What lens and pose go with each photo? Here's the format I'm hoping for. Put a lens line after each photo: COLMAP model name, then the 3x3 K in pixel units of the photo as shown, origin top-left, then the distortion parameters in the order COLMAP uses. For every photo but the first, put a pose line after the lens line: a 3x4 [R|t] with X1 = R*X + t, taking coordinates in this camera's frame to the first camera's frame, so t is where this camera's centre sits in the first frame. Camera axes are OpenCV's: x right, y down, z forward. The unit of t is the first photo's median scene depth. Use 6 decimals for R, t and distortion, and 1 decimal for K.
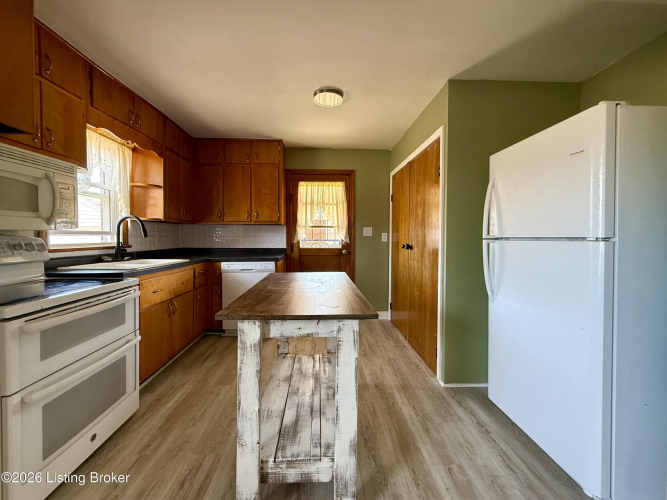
lens RADIAL K [[271.9, 0, 333.8], [0, 271.9, 241.6], [0, 0, 1]] dist [0.000230, 0.000194]
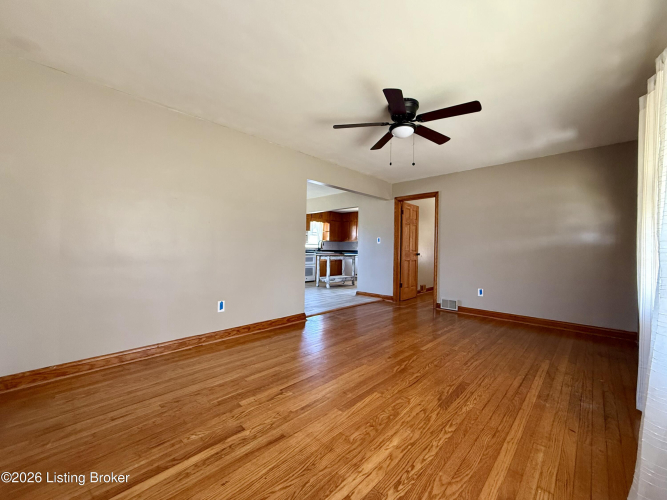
lens RADIAL K [[265.8, 0, 332.3], [0, 265.8, 251.7], [0, 0, 1]] dist [-0.000363, 0.000033]
pose [[0.679876, 0.007539, -0.733288, 2.187106], [-0.019474, 0.999780, -0.007777, 0.098731], [0.733068, 0.019567, 0.679873, -1.486640]]
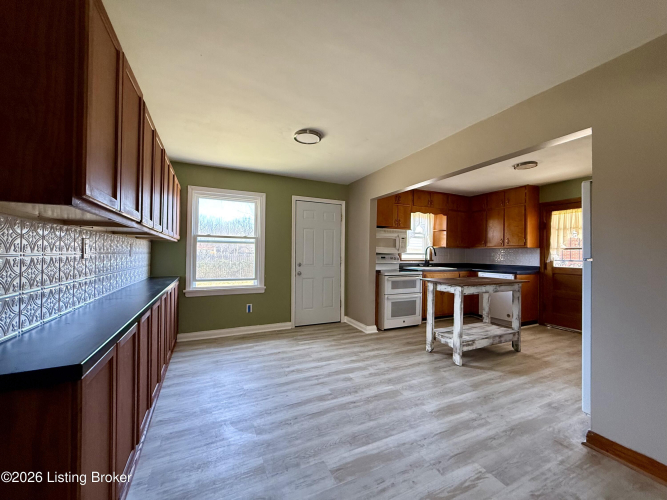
lens RADIAL K [[265.8, 0, 332.3], [0, 265.8, 251.7], [0, 0, 1]] dist [-0.000363, 0.000033]
pose [[0.381910, -0.004614, -0.924188, 0.920088], [-0.029429, 0.999420, -0.017151, 0.009010], [0.923731, 0.033748, 0.381552, -0.533508]]
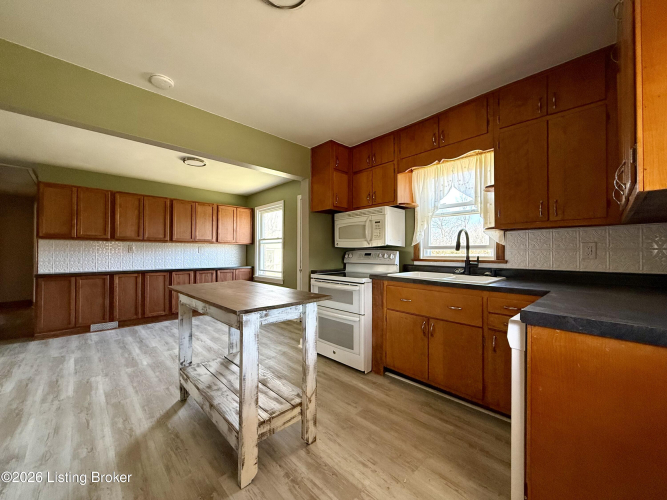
lens RADIAL K [[265.8, 0, 332.3], [0, 265.8, 251.7], [0, 0, 1]] dist [-0.000363, 0.000033]
pose [[-0.755896, -0.010624, -0.654605, 0.230181], [-0.018932, 0.999805, 0.005635, -0.009591], [0.654417, 0.016652, -0.755950, 1.433441]]
